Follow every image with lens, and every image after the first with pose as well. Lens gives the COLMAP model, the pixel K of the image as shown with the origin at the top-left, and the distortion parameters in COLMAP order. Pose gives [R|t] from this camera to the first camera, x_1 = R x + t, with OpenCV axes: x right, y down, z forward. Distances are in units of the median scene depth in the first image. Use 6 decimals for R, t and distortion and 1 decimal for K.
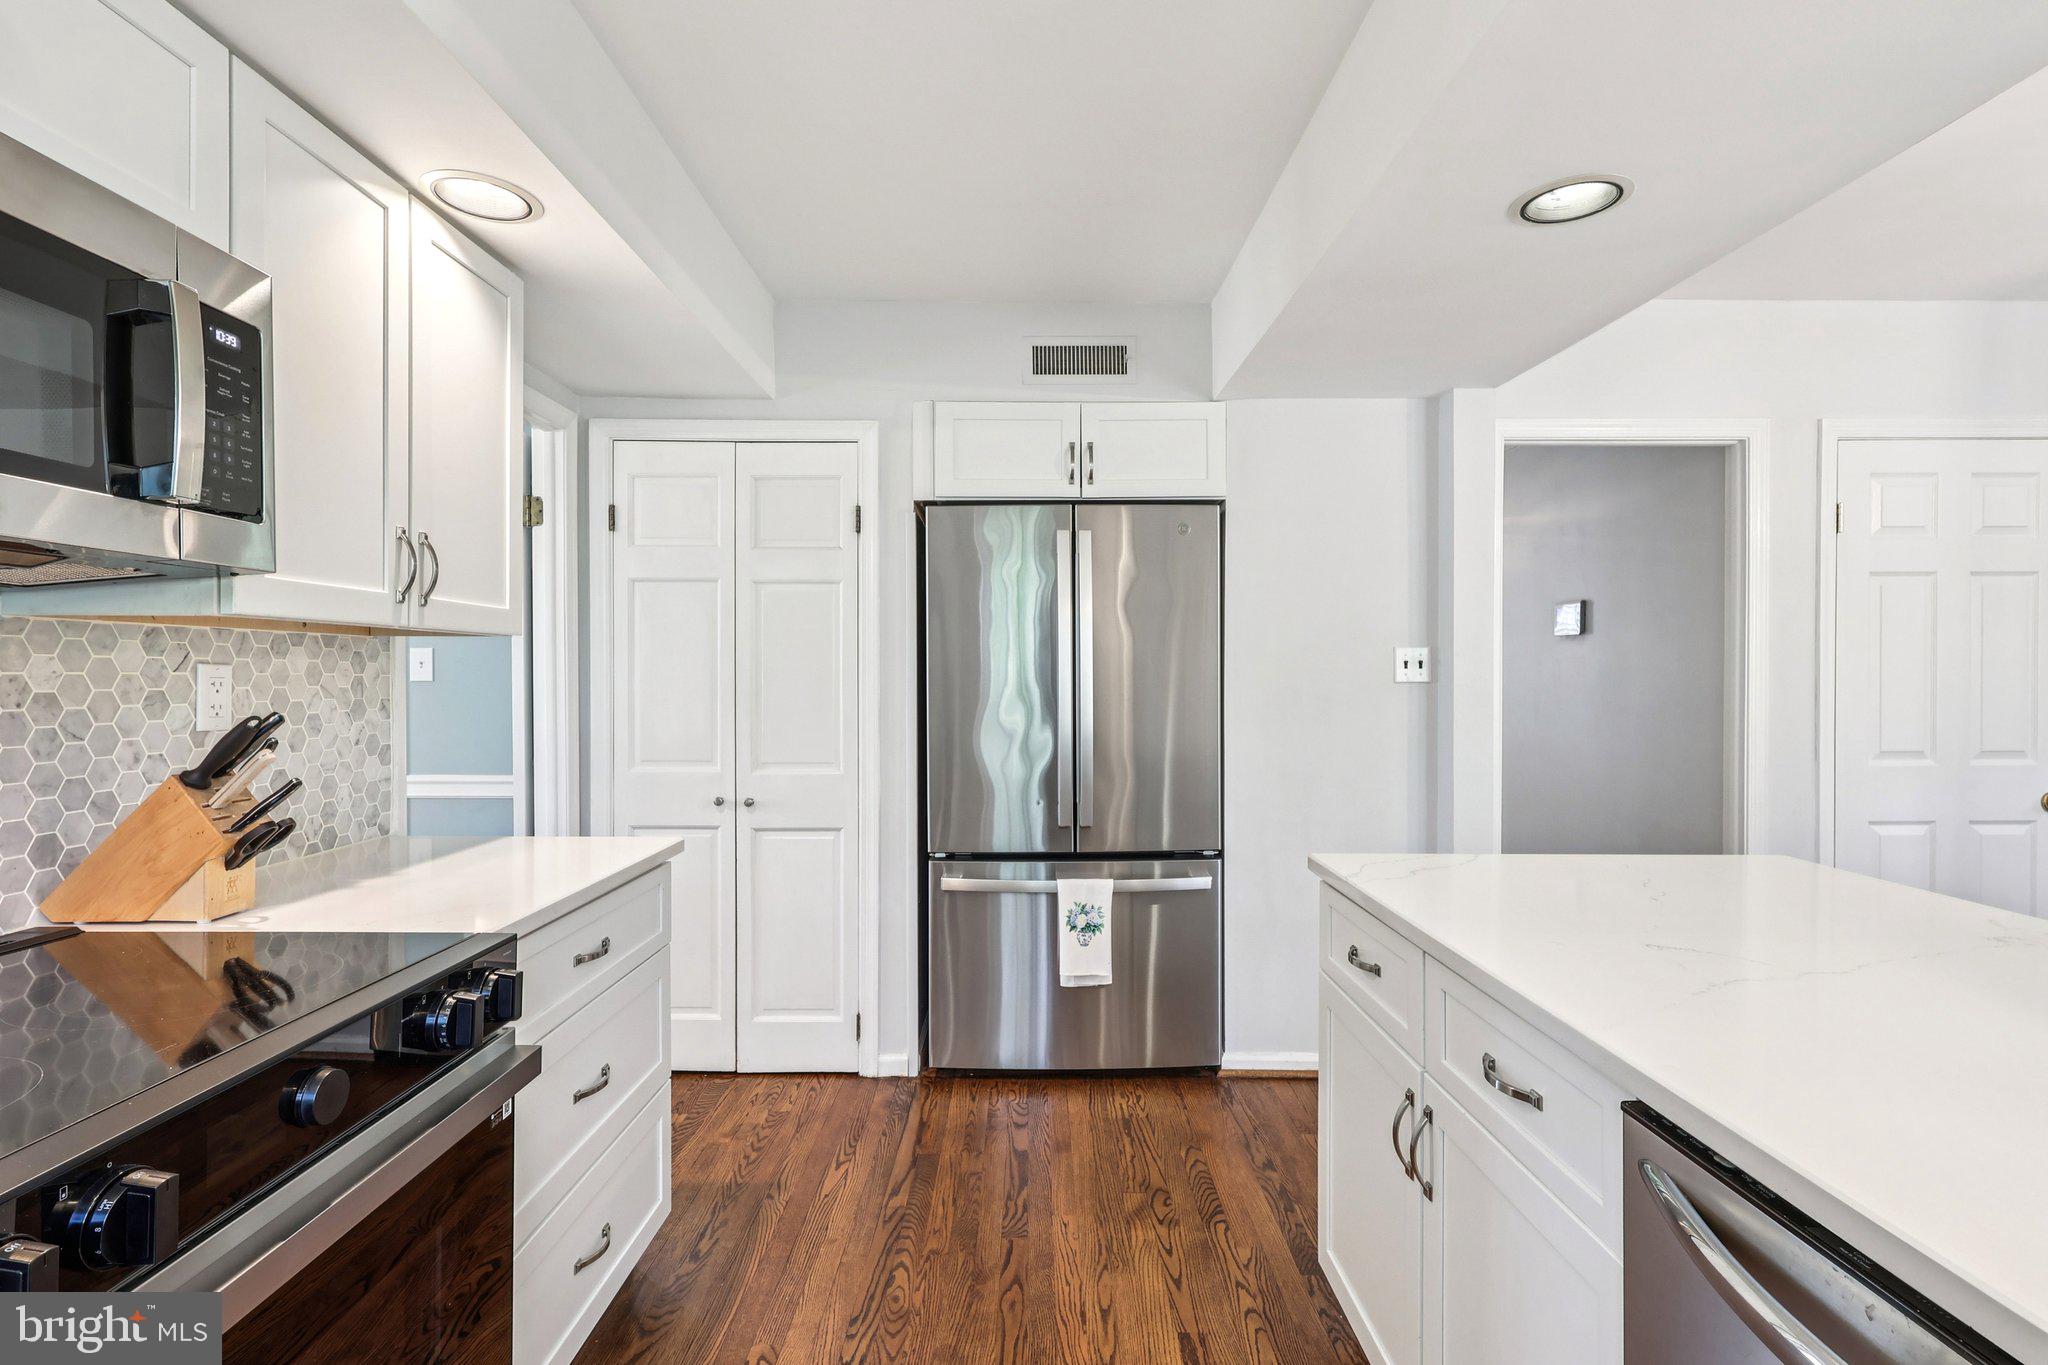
lens RADIAL K [[994.0, 0, 1013.3], [0, 994.0, 683.7], [0, 0, 1]] dist [0.000876, -0.000316]
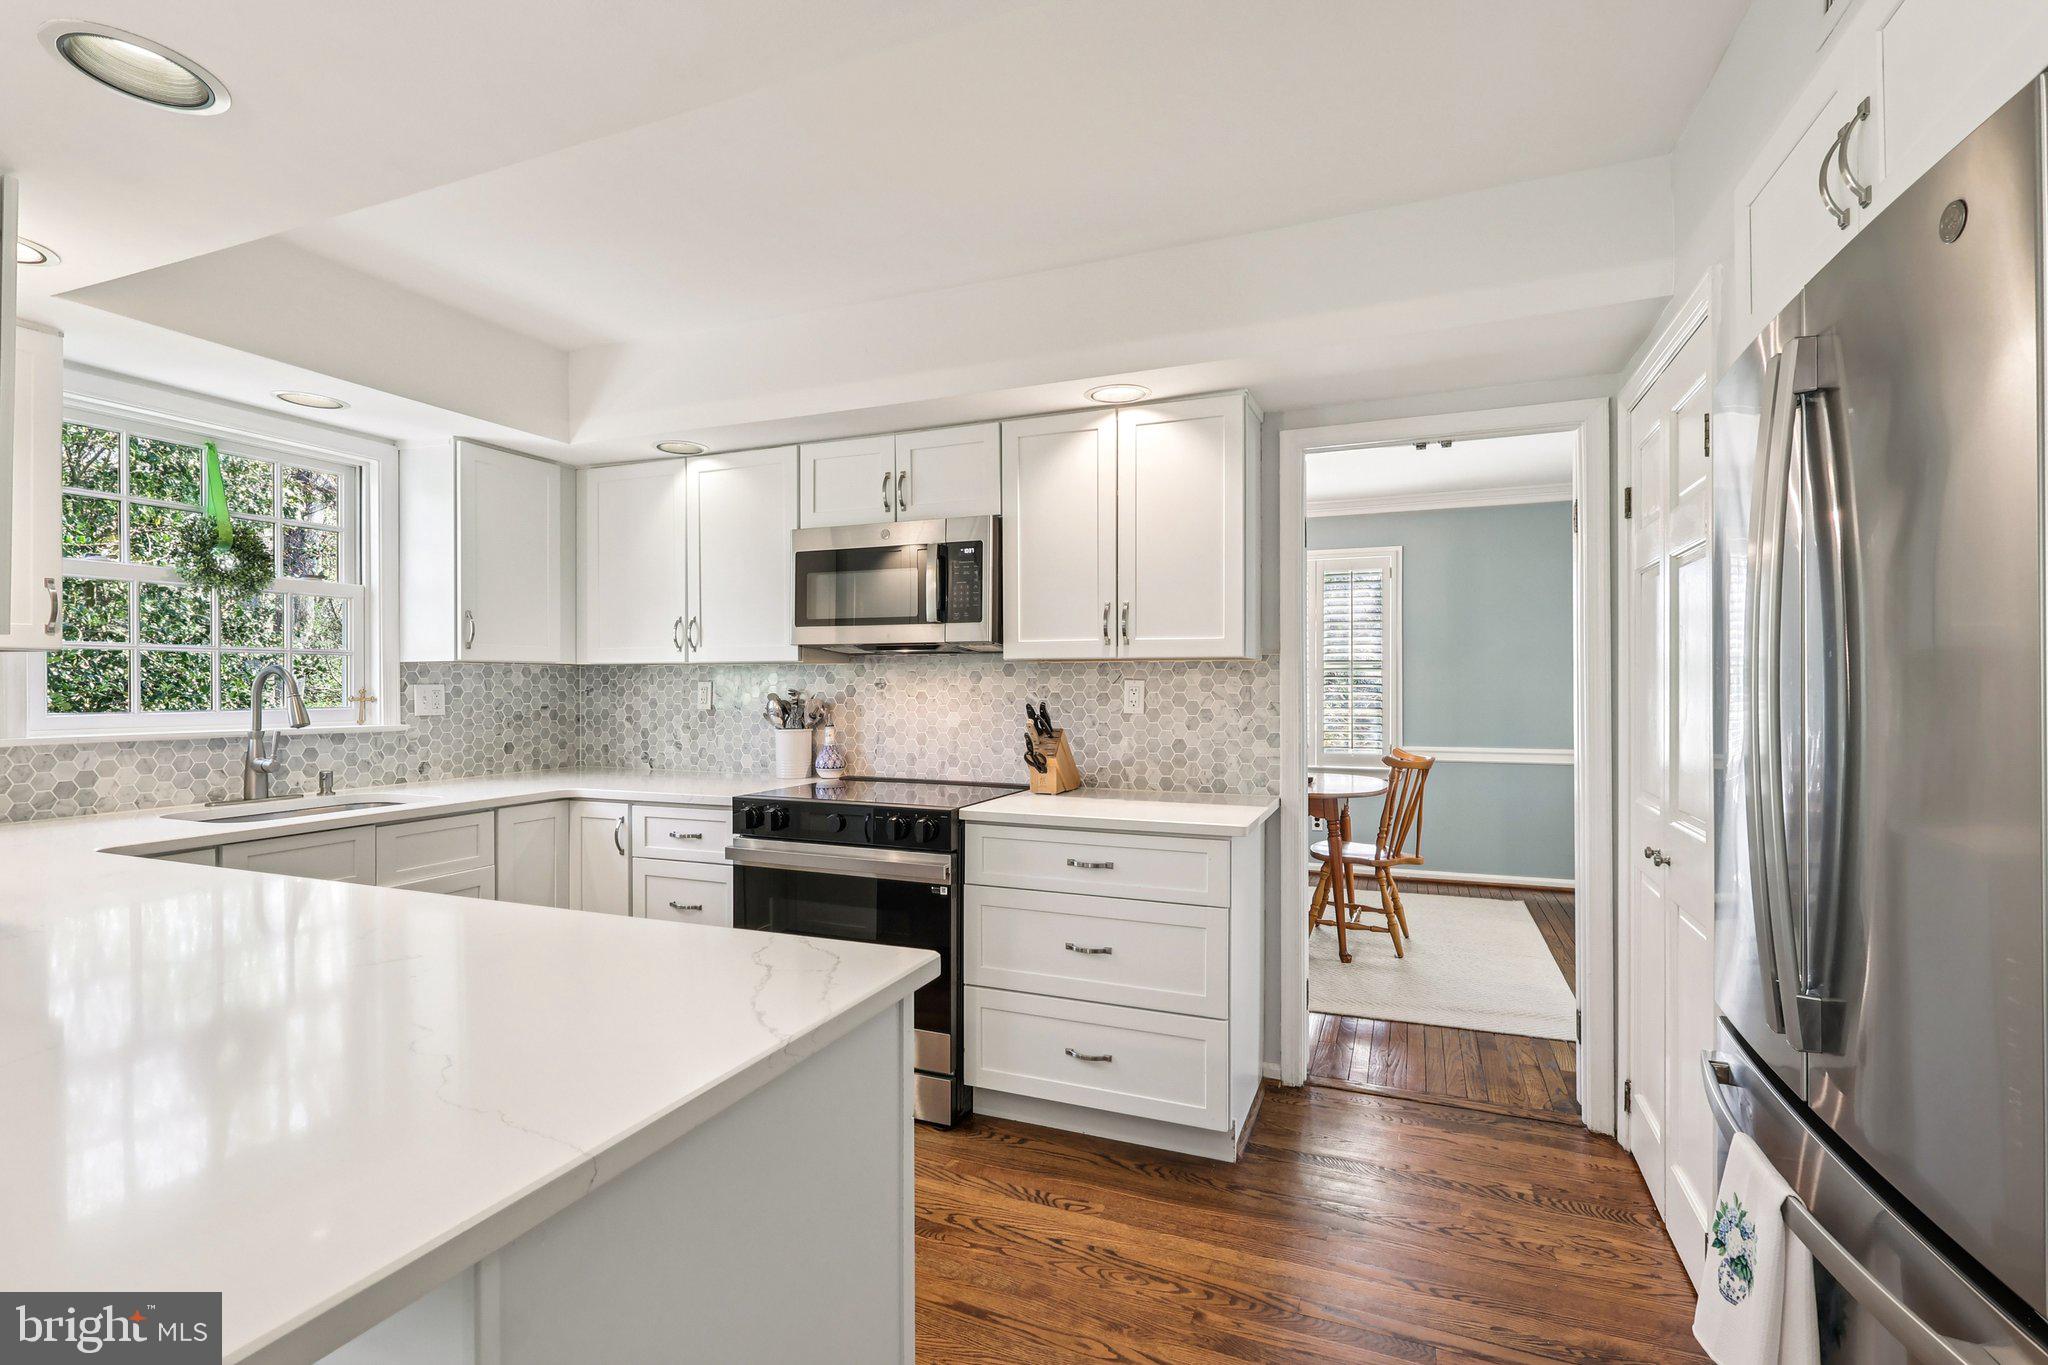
lens RADIAL K [[947.1, 0, 1014.8], [0, 947.1, 683.9], [0, 0, 1]] dist [-0.003088, 0.000230]
pose [[-0.385278, -0.003906, -0.922792, 0.884075], [-0.009858, 0.999951, -0.000116, -0.008066], [0.922748, 0.009052, -0.385297, 1.312650]]
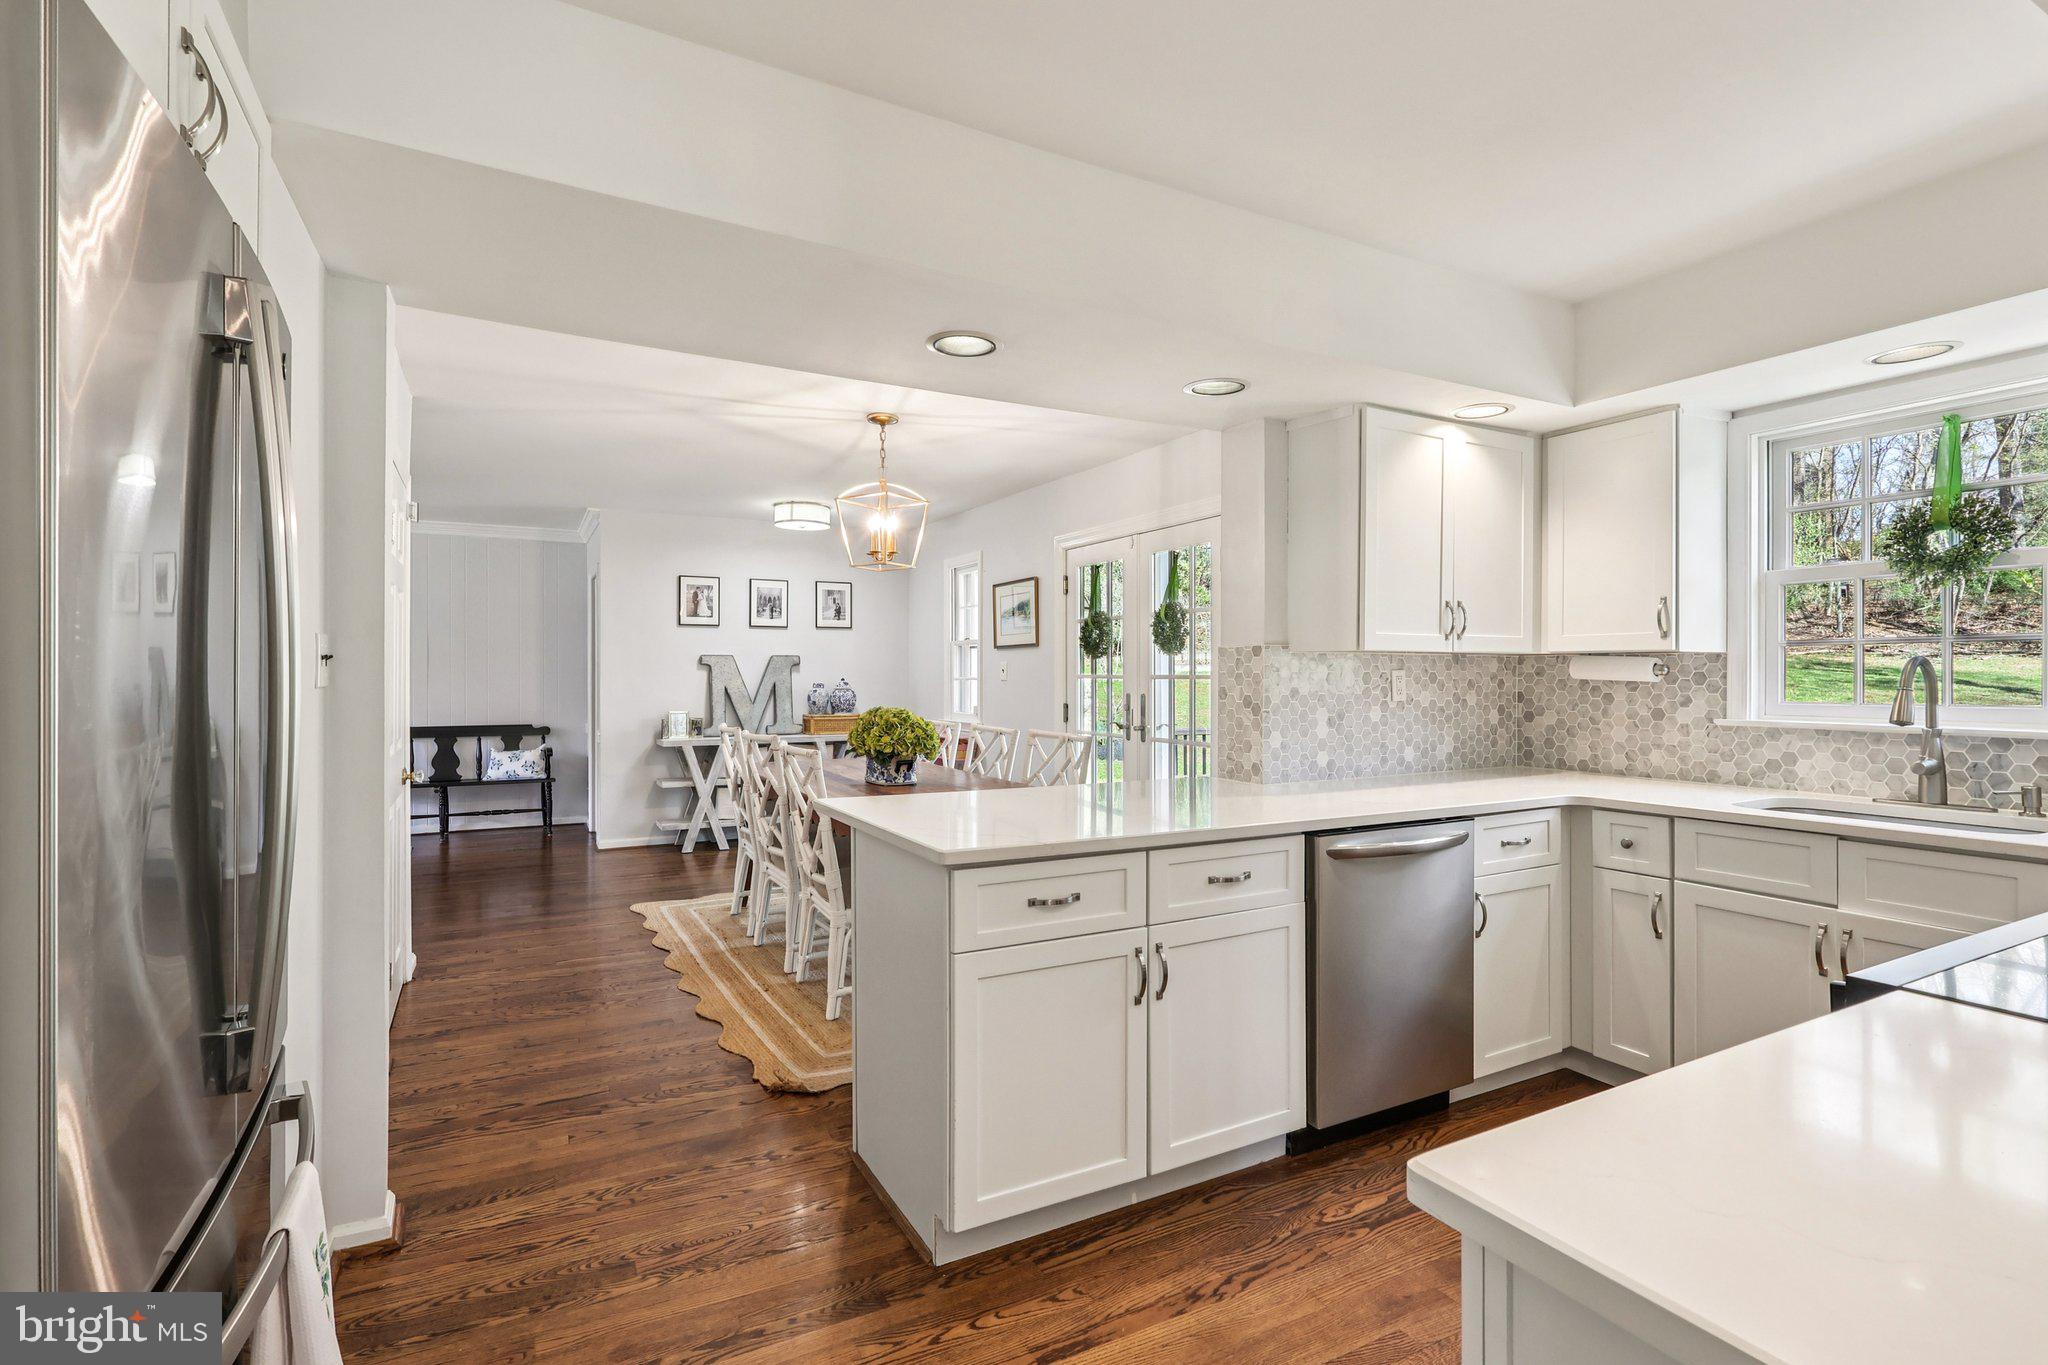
lens RADIAL K [[947.1, 0, 1020.4], [0, 947.1, 672.3], [0, 0, 1]] dist [-0.003088, 0.000230]
pose [[-0.460400, 0.002465, 0.887708, -0.613497], [0.006516, 0.999979, 0.000603, -0.011784], [-0.887688, 0.006062, -0.460406, 1.413072]]
